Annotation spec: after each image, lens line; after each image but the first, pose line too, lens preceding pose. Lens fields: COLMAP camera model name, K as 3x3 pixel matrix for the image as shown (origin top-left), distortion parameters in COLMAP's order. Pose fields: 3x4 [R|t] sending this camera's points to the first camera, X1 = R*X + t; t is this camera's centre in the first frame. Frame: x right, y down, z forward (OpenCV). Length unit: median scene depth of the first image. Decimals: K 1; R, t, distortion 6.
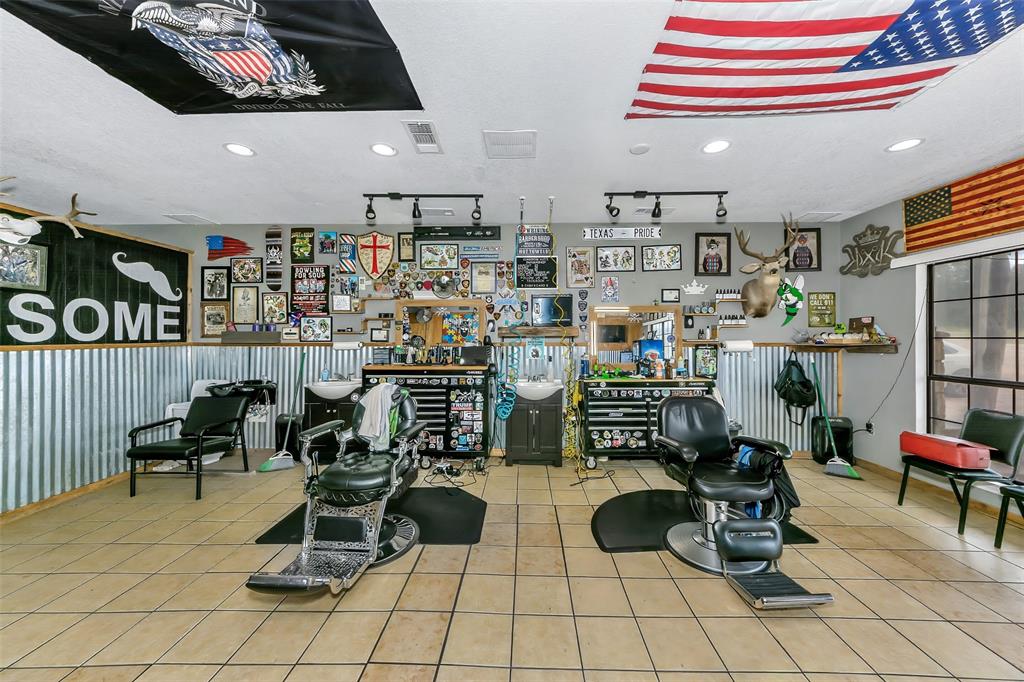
lens RADIAL K [[368.6, 0, 517.2], [0, 368.6, 335.2], [0, 0, 1]] dist [0.001228, 0.000085]
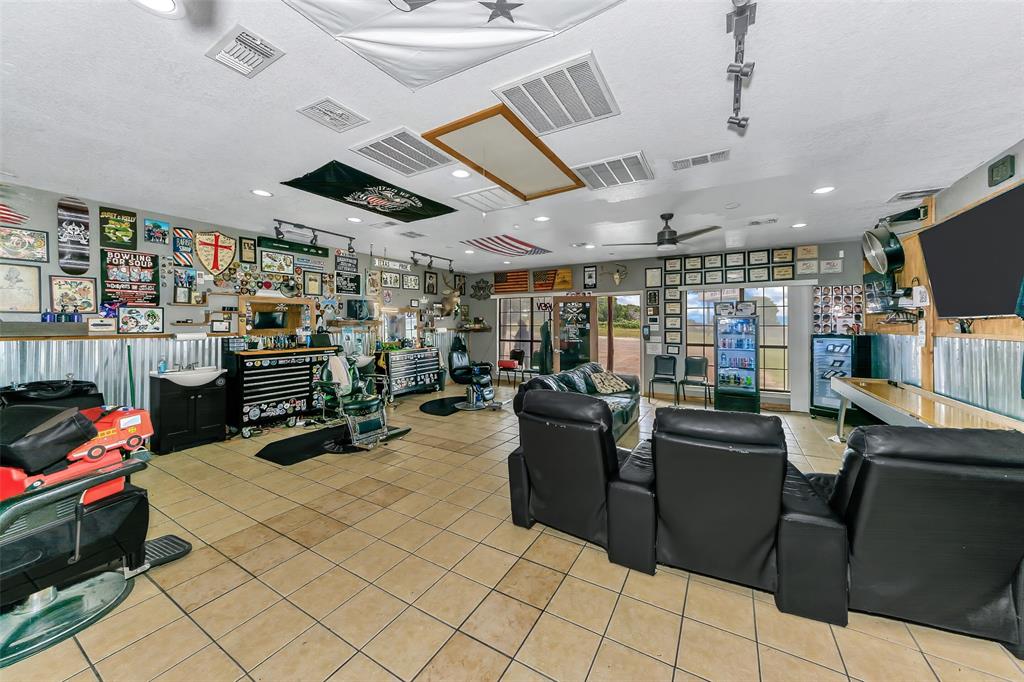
lens RADIAL K [[363.9, 0, 516.5], [0, 363.9, 323.5], [0, 0, 1]] dist [-0.000536, -0.000082]
pose [[0.482907, 0.000434, 0.875672, -0.904878], [0.001637, 0.999998, -0.001399, -0.005344], [-0.875670, 0.002109, 0.482905, -0.302489]]
